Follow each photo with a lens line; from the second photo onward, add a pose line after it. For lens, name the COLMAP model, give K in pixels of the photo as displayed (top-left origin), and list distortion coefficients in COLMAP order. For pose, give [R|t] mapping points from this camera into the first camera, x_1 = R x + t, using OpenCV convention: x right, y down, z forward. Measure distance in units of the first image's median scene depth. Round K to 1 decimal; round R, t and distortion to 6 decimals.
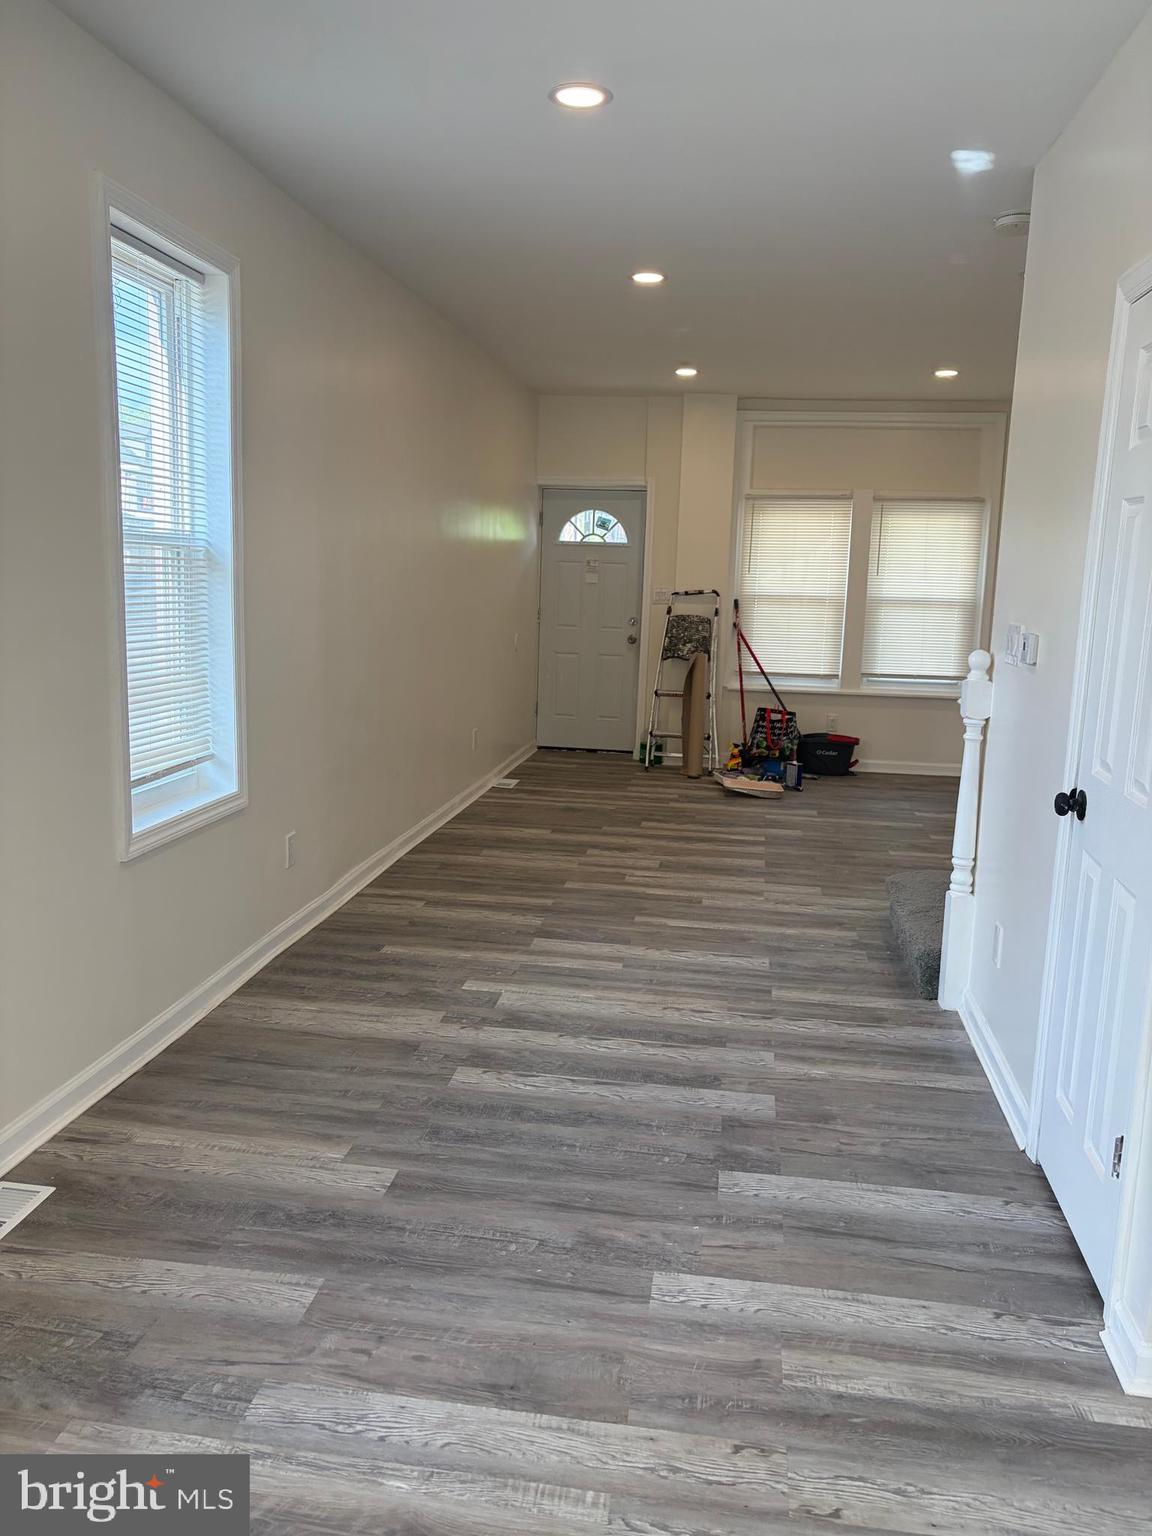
lens RADIAL K [[1164.8, 0, 584.7], [0, 1164.8, 766.1], [0, 0, 1]] dist [0.041117, -0.049627]
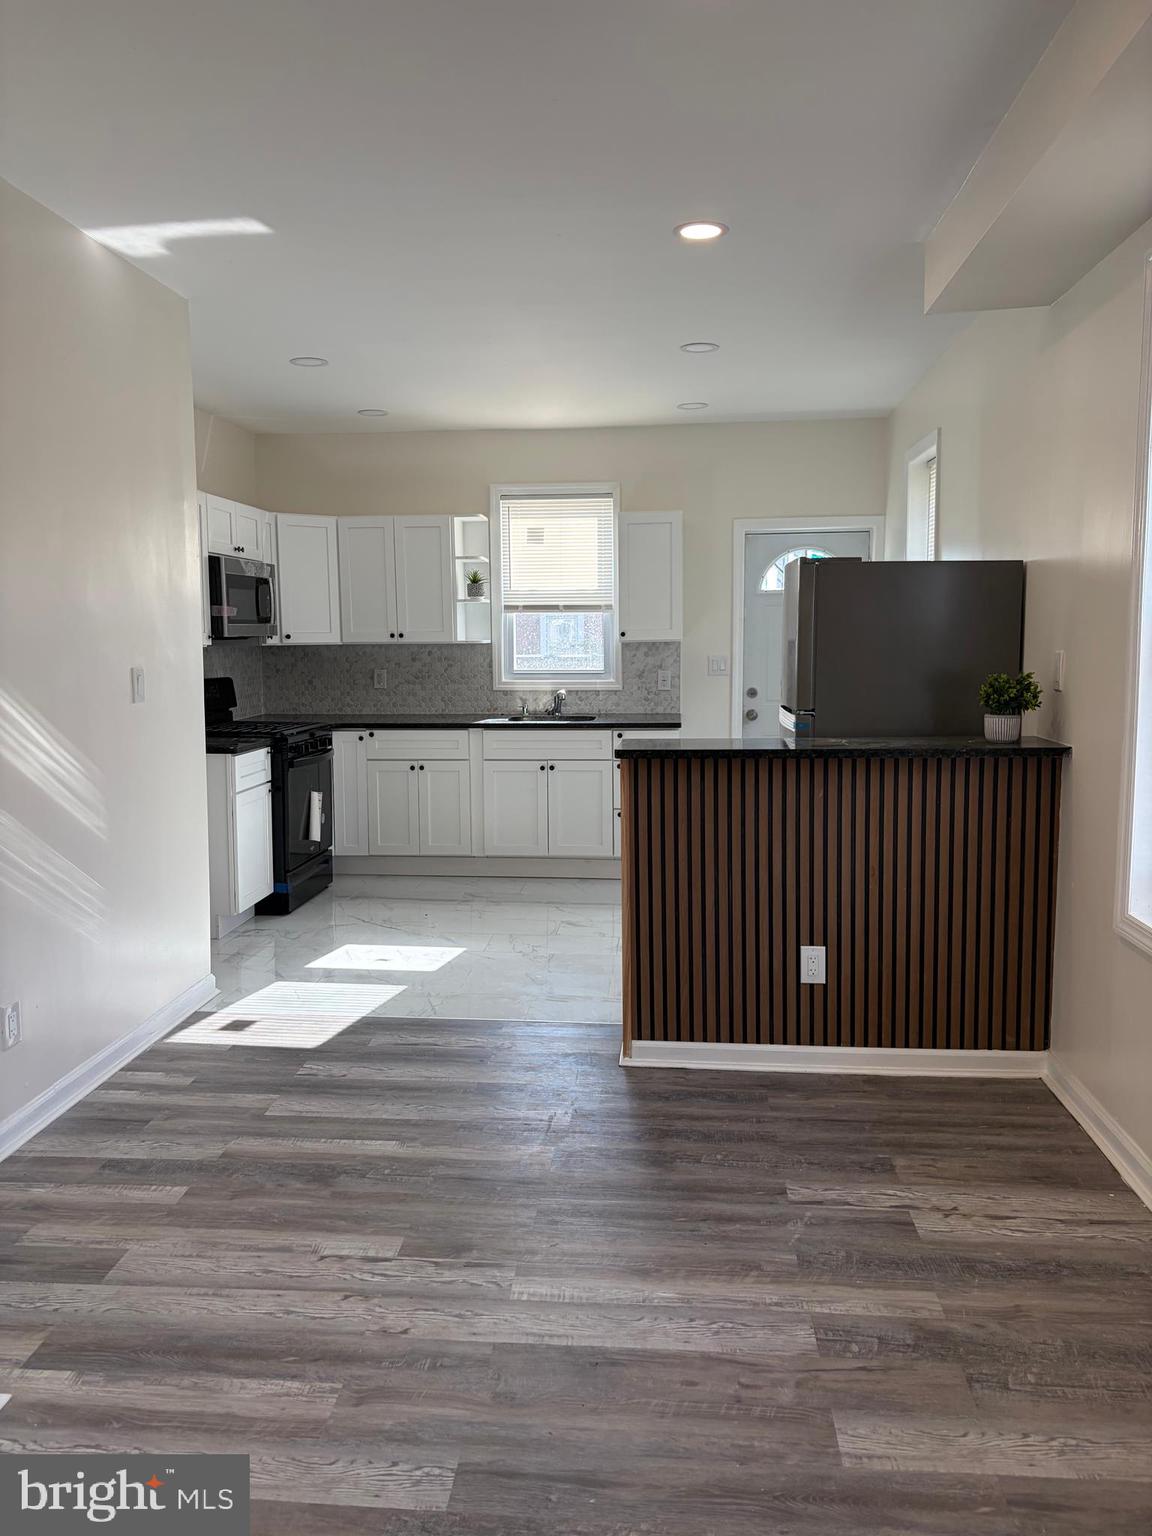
lens RADIAL K [[1164.8, 0, 588.3], [0, 1164.8, 775.2], [0, 0, 1]] dist [0.041117, -0.049627]
pose [[-0.997378, -0.015706, -0.070642, 0.024608], [-0.034743, 0.960226, 0.277053, -0.233164], [0.063481, 0.278781, -0.958254, 1.452384]]
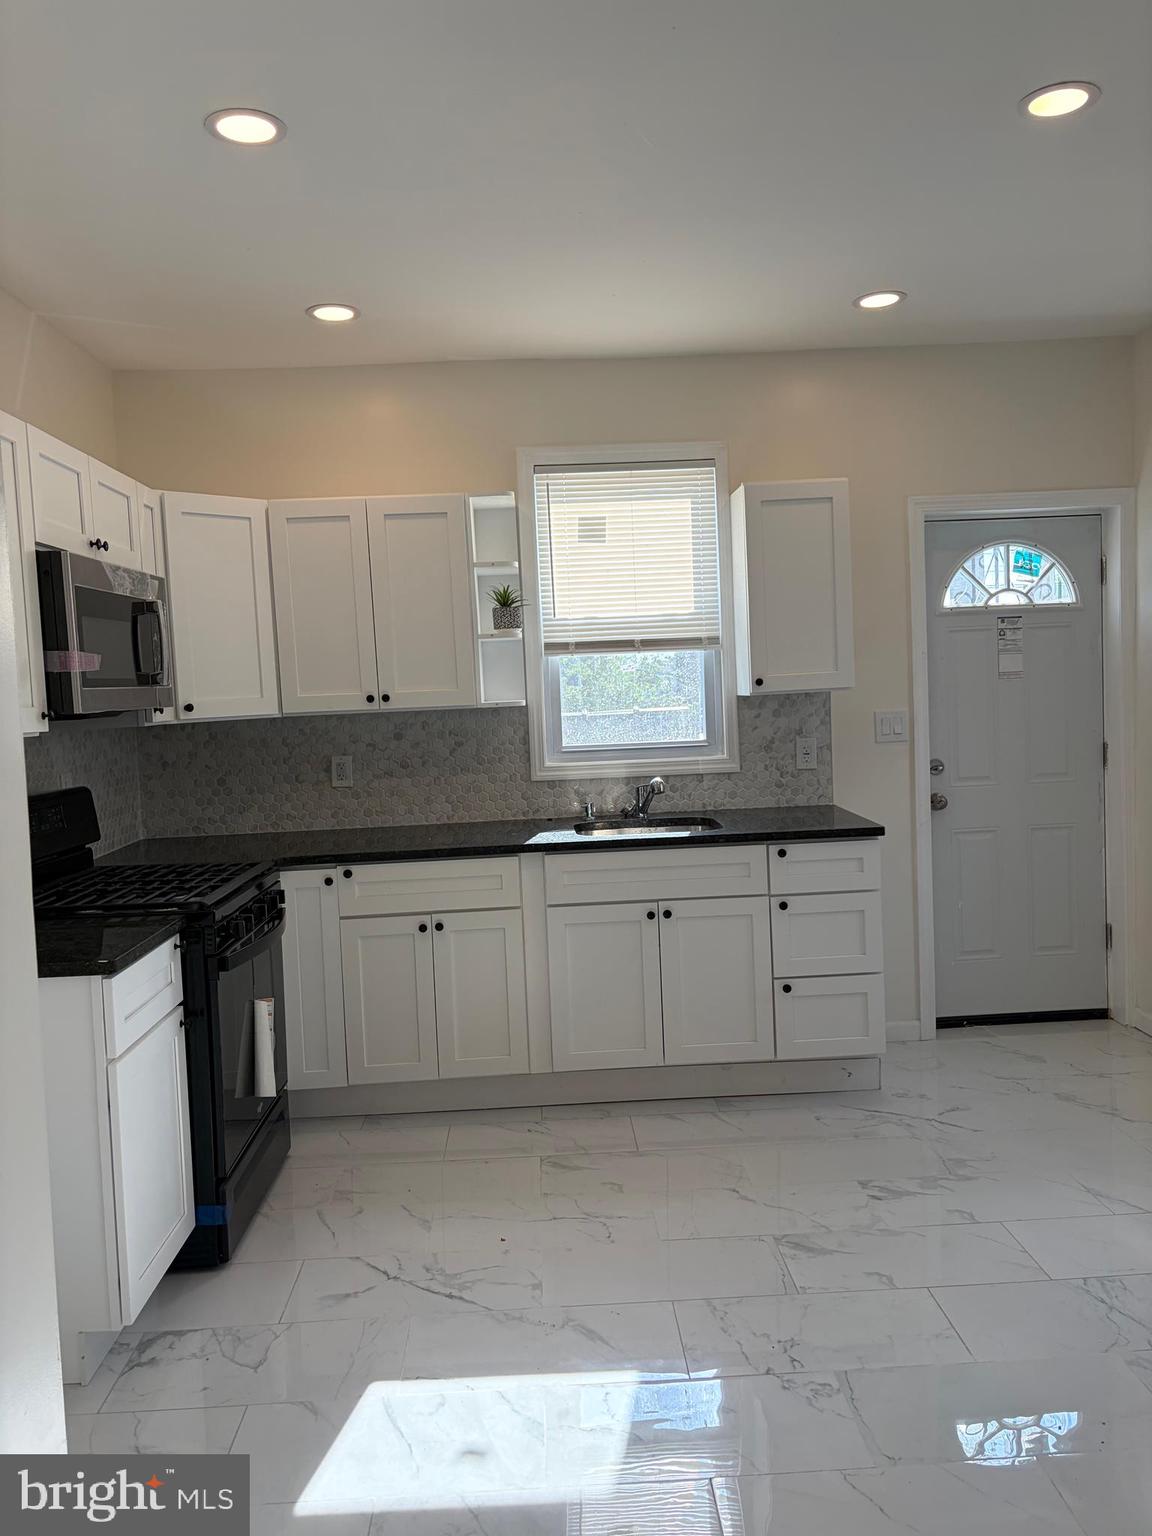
lens RADIAL K [[1164.8, 0, 585.4], [0, 1164.8, 771.0], [0, 0, 1]] dist [0.041117, -0.049627]
pose [[-0.982017, 0.026130, -0.186975, 0.287611], [-0.016812, 0.974337, 0.224464, -0.055461], [0.188042, 0.223571, -0.956377, 0.401105]]
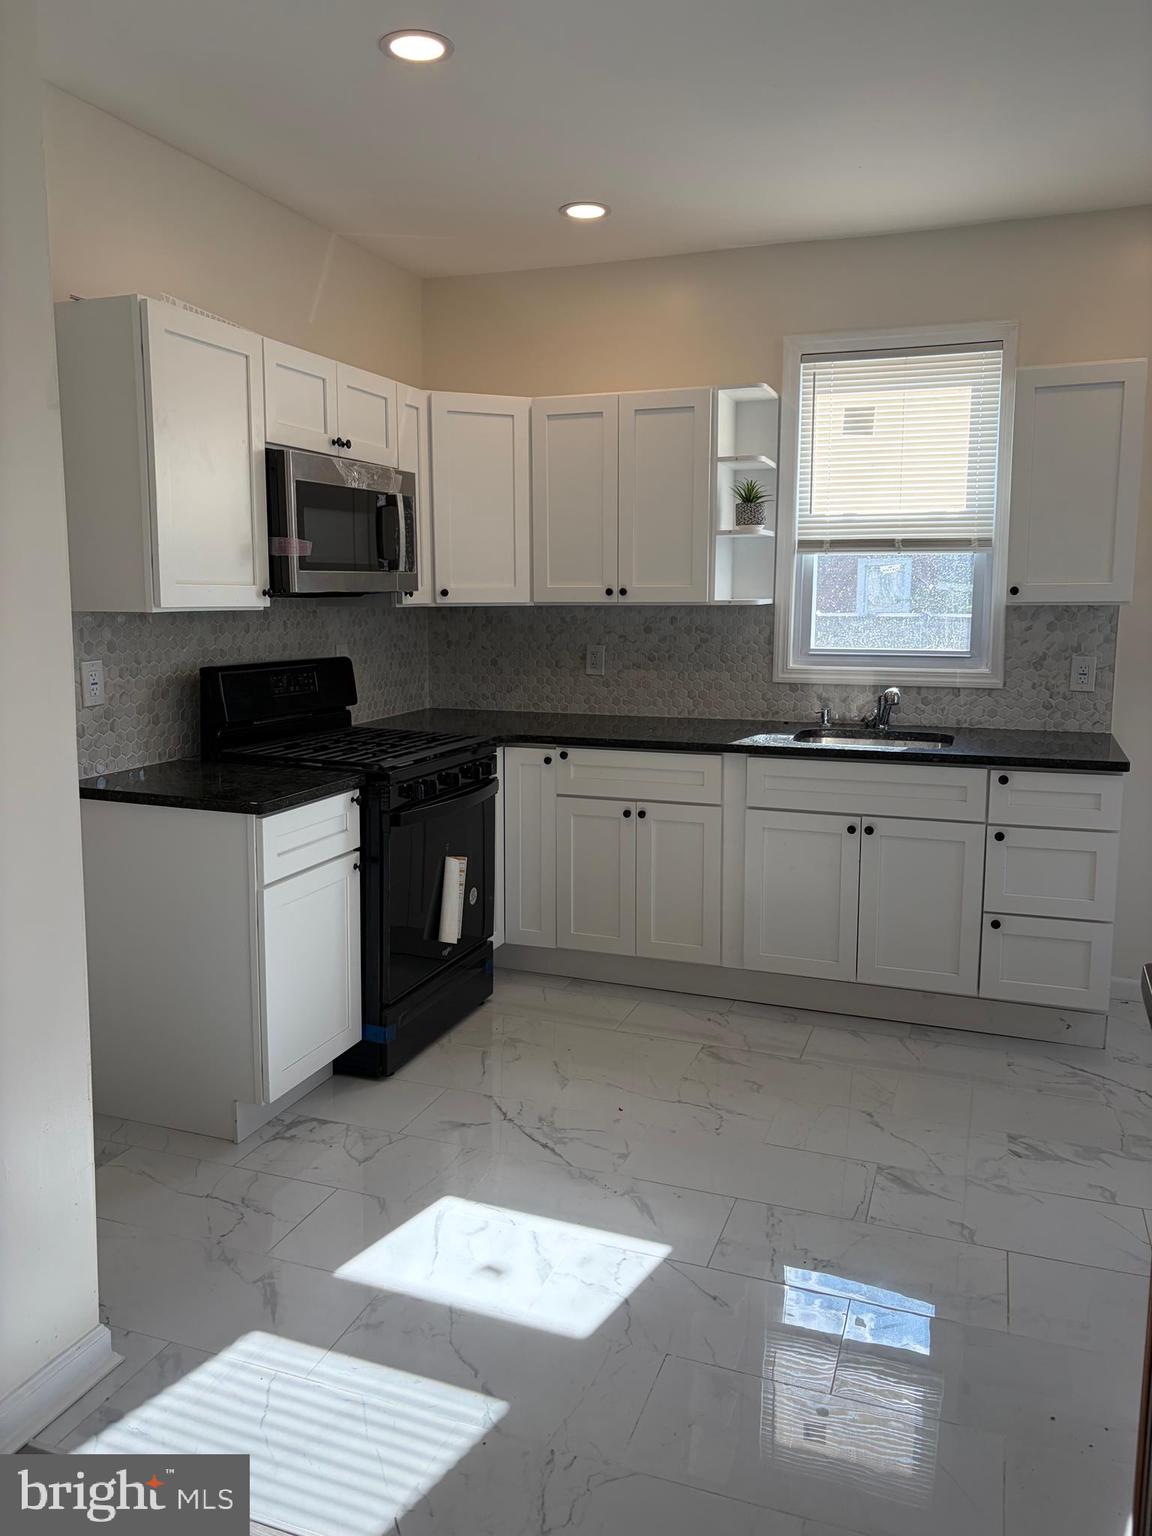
lens RADIAL K [[1164.8, 0, 572.7], [0, 1164.8, 757.0], [0, 0, 1]] dist [0.041117, -0.049627]
pose [[-0.978194, -0.059630, 0.198948, 0.001493], [0.003841, 0.952540, 0.304389, -0.068436], [-0.207657, 0.298516, -0.931540, 0.424667]]
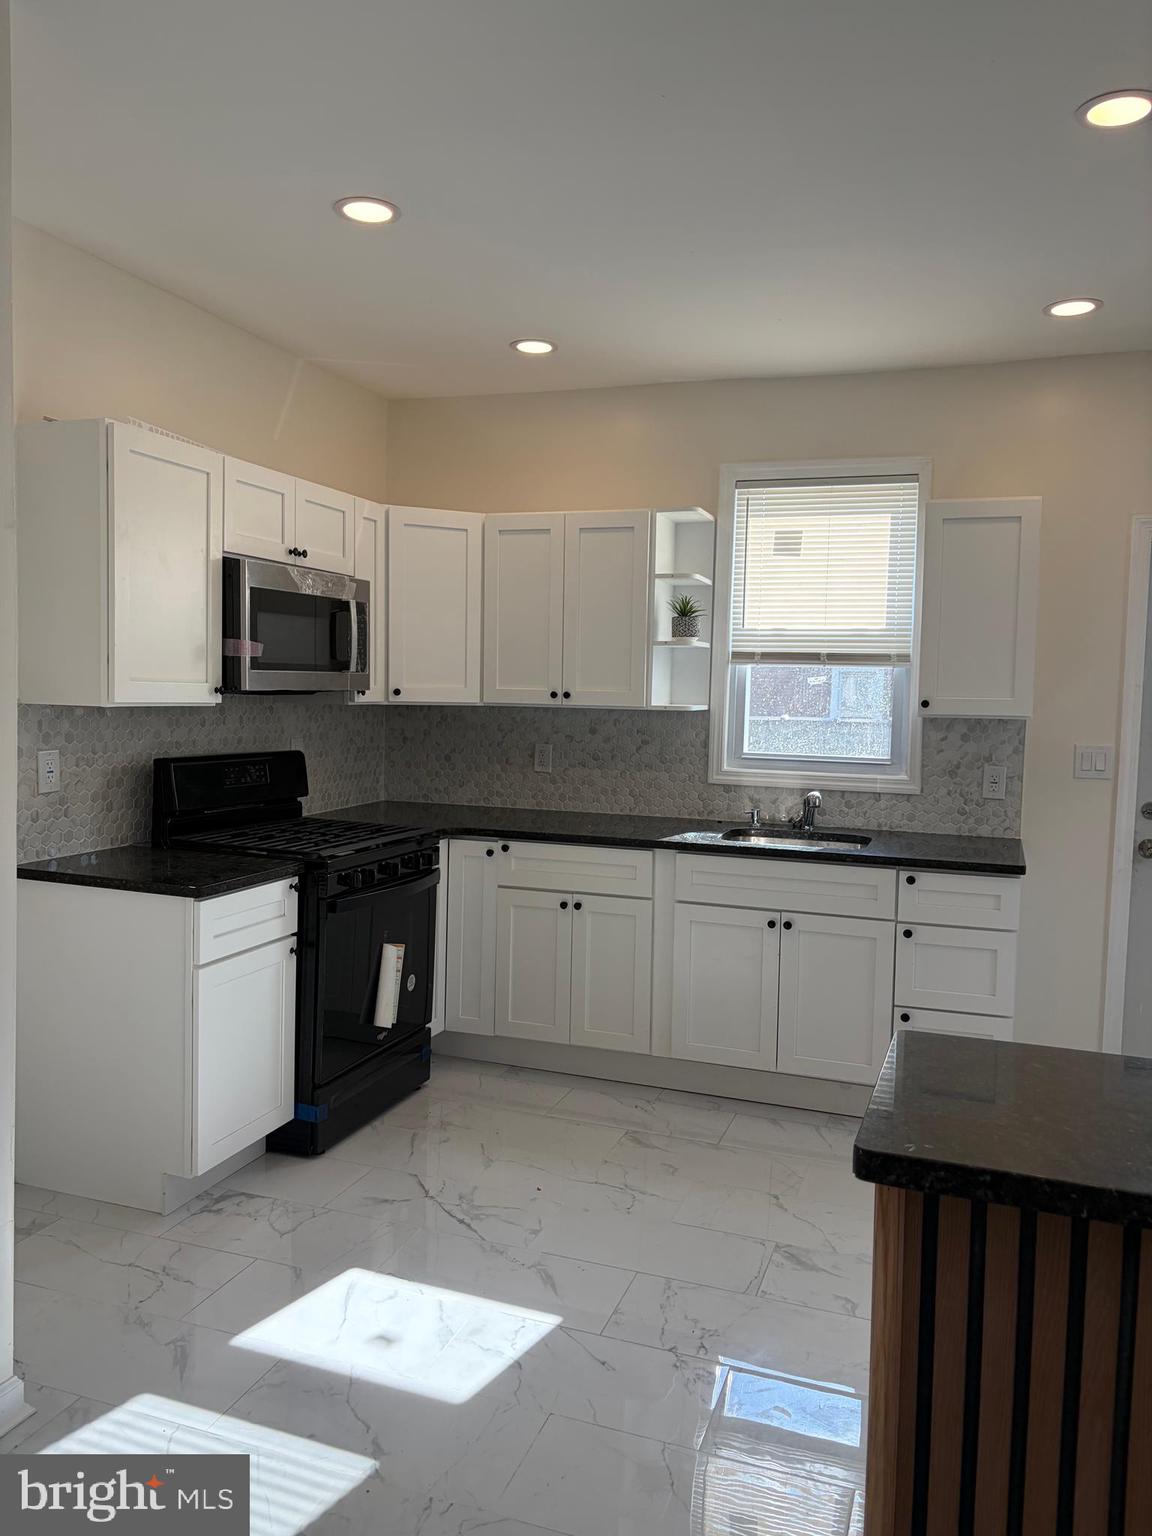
lens RADIAL K [[1164.8, 0, 585.6], [0, 1164.8, 777.2], [0, 0, 1]] dist [0.041117, -0.049627]
pose [[-0.981014, -0.067978, 0.181633, -0.075362], [-0.022470, 0.970090, 0.241702, -0.091010], [-0.192631, 0.233031, -0.953200, 0.487413]]
